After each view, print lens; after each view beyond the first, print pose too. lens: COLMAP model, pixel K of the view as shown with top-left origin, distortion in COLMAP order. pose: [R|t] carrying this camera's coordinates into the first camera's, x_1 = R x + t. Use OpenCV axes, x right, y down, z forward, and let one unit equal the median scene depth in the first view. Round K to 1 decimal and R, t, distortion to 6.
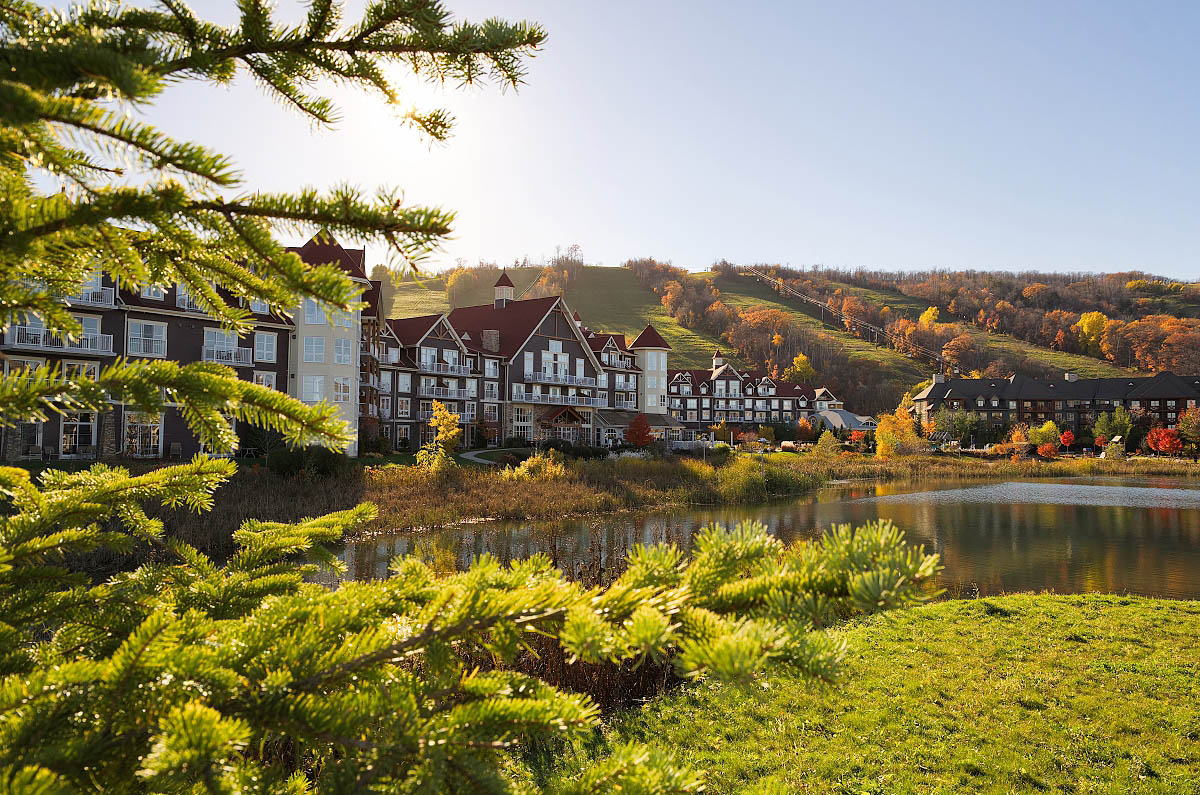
lens RADIAL K [[849.4, 0, 600.0], [0, 849.4, 397.5], [0, 0, 1]] dist [0.009465, -0.001679]
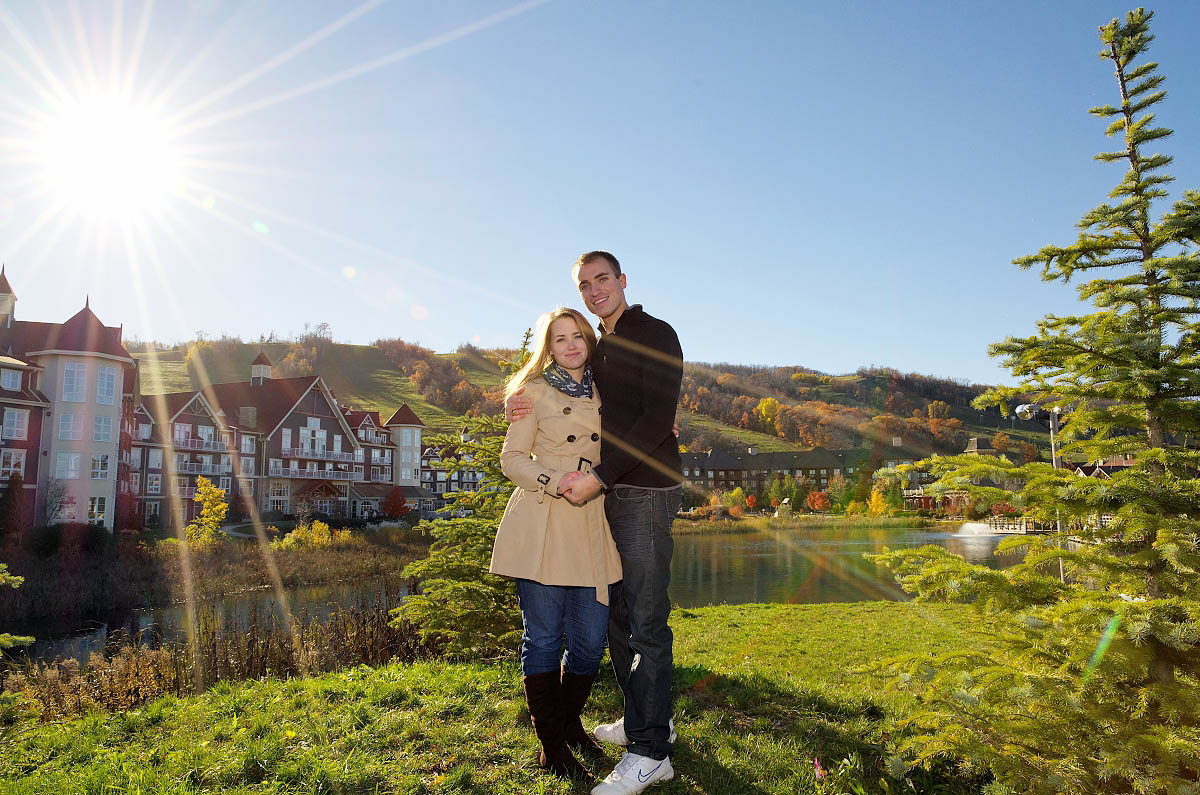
lens RADIAL K [[849.4, 0, 600.0], [0, 849.4, 397.5], [0, 0, 1]] dist [0.009465, -0.001679]
pose [[0.950791, 0.017317, 0.309350, -0.041096], [0.008532, 0.996595, -0.082010, -0.002477], [-0.309717, 0.080613, 0.947405, -0.107935]]
